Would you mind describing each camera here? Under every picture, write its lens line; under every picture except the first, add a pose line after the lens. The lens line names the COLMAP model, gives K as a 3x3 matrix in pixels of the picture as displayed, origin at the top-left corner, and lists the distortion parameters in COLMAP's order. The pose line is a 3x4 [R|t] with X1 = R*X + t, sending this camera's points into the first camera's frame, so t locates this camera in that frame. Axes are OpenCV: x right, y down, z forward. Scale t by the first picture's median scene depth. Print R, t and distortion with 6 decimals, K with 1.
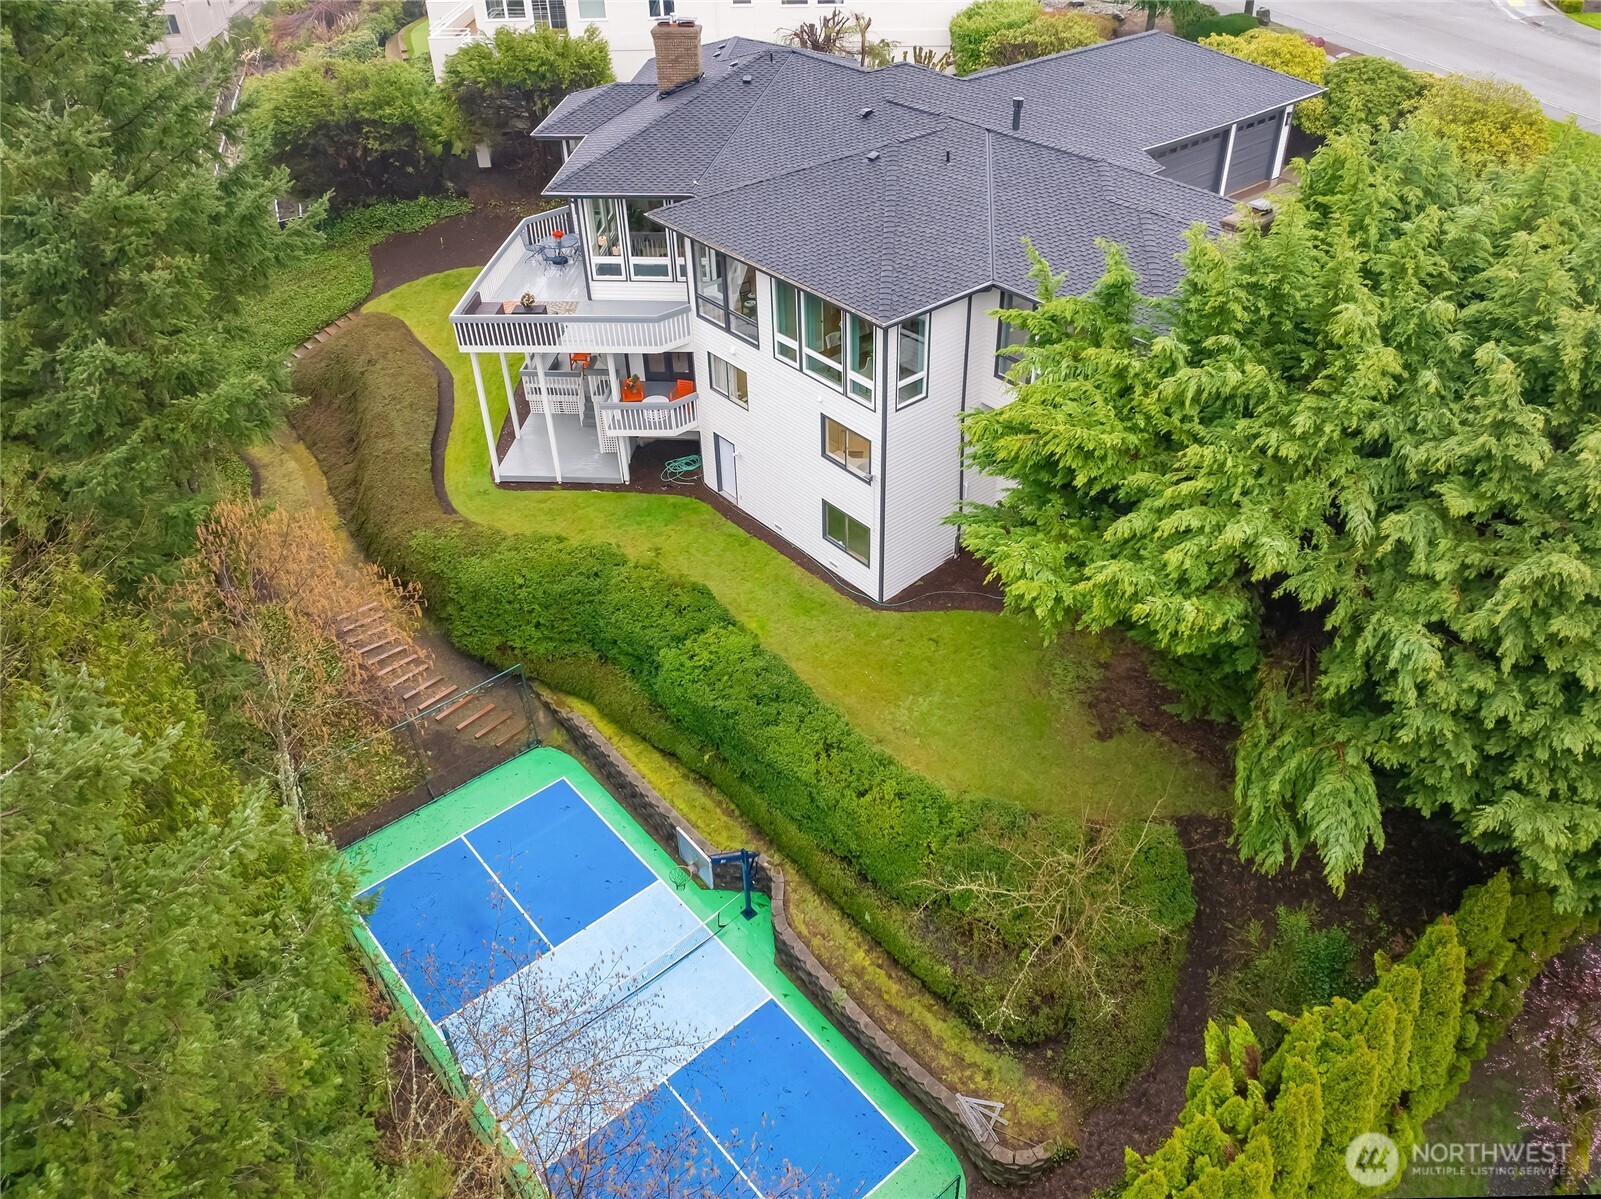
lens RADIAL K [[1133.3, 0, 800.0], [0, 1133.3, 597.6], [0, 0, 1]] dist [-0.039902, 0.002077]
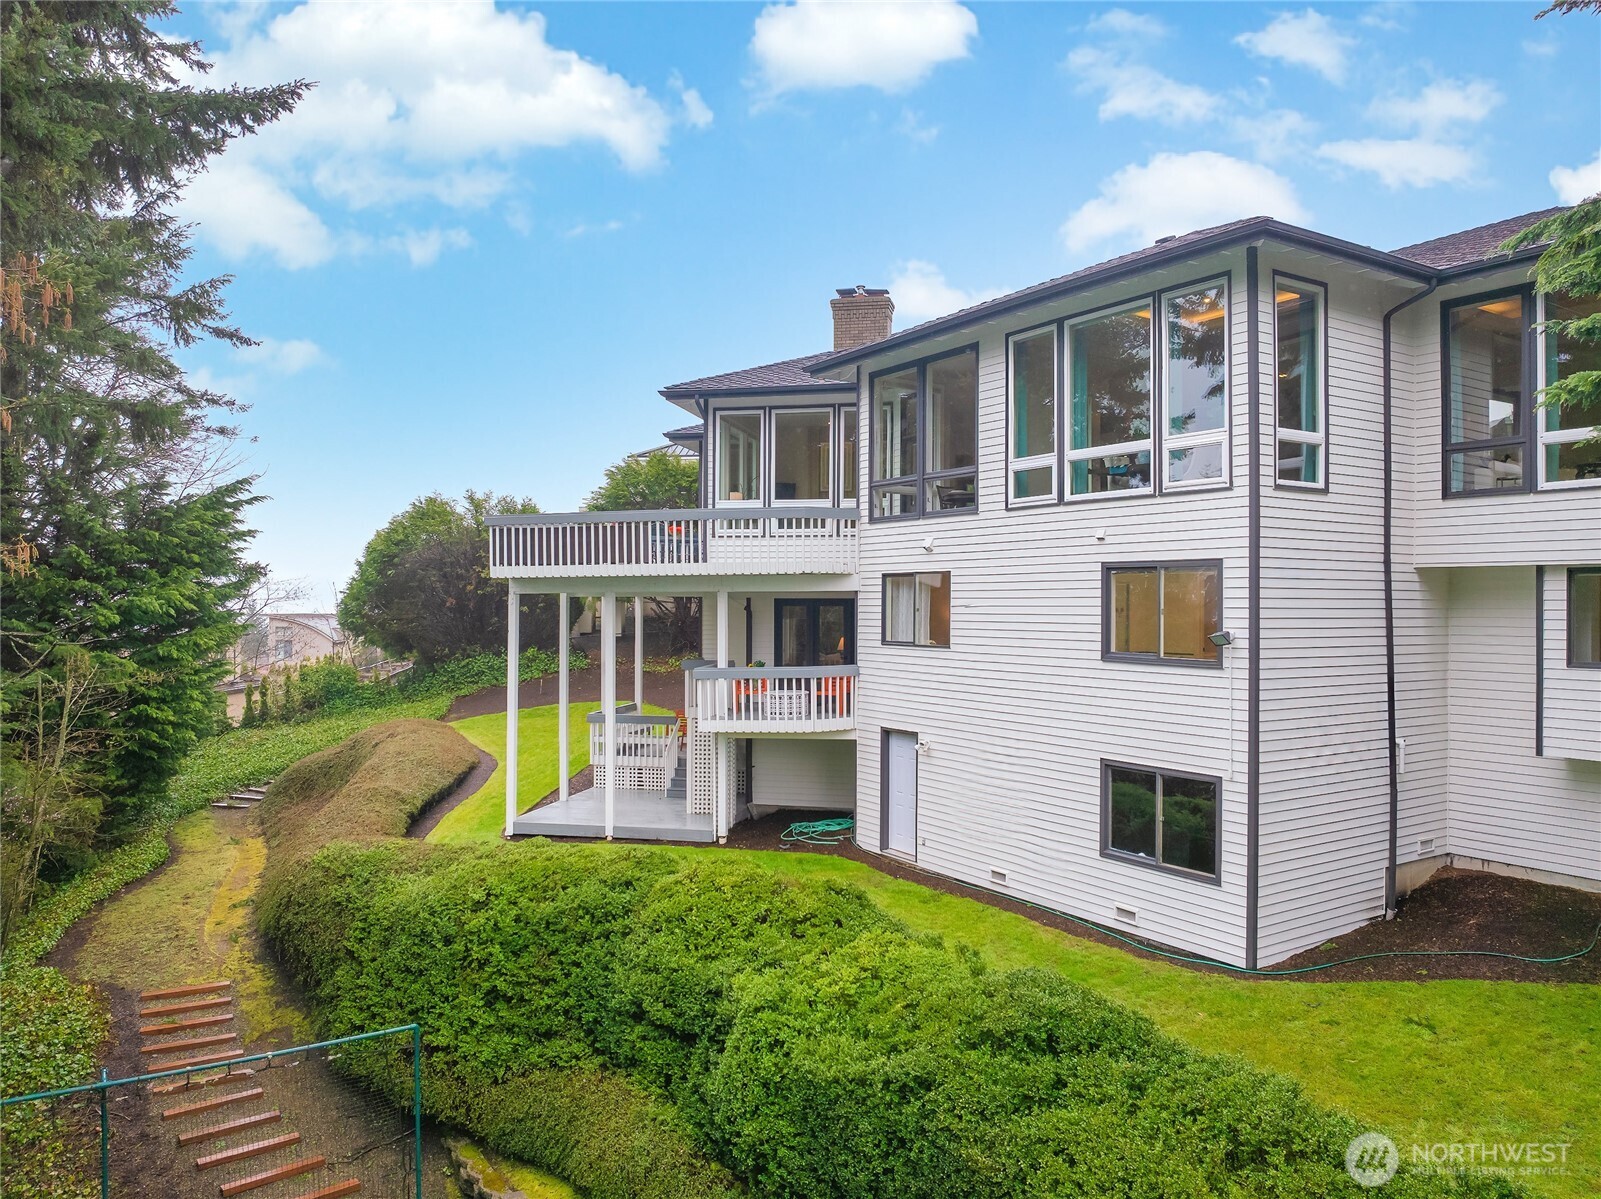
lens RADIAL K [[1133.3, 0, 796.3], [0, 1133.3, 620.5], [0, 0, 1]] dist [-0.039902, 0.002077]
pose [[0.990040, 0.025608, -0.138436, -0.044134], [-0.103212, 0.800779, -0.590000, 0.163713], [0.095748, 0.598412, 0.795447, 0.543096]]
